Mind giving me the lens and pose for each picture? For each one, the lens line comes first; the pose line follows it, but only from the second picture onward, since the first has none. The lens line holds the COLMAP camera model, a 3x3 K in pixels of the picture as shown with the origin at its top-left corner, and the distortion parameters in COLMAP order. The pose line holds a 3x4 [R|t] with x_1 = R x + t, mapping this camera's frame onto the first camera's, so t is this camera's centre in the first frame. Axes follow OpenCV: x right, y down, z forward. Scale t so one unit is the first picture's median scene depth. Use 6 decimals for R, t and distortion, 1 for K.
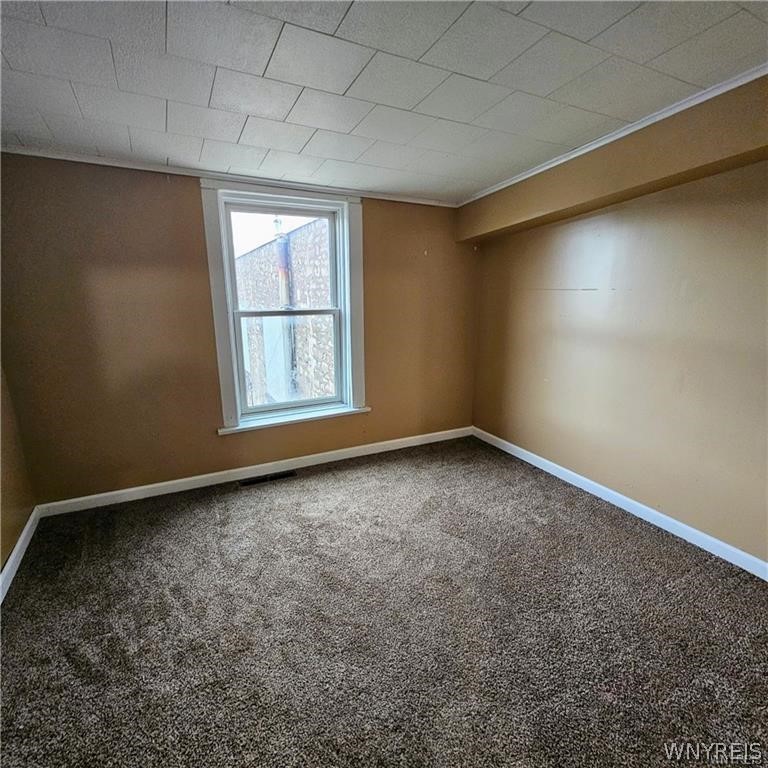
lens RADIAL K [[415.1, 0, 387.3], [0, 415.1, 383.5], [0, 0, 1]] dist [-0.001868, -0.000838]
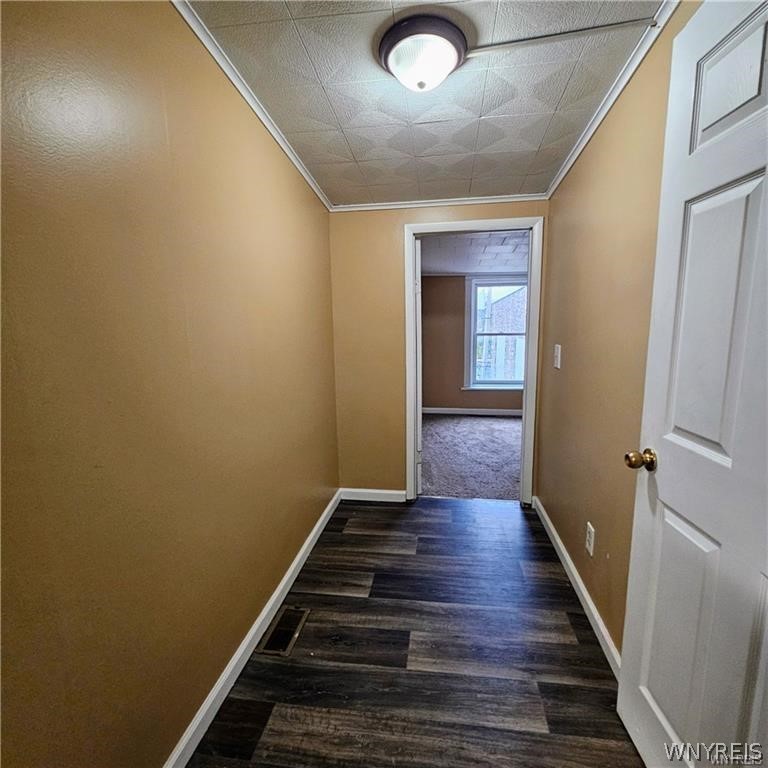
lens RADIAL K [[415.1, 0, 384.4], [0, 415.1, 385.1], [0, 0, 1]] dist [-0.001868, -0.000838]
pose [[0.806415, 0.077694, -0.586225, 0.579583], [-0.121640, 0.991926, -0.035866, 0.244934], [0.578705, 0.100231, 0.809354, -1.058077]]
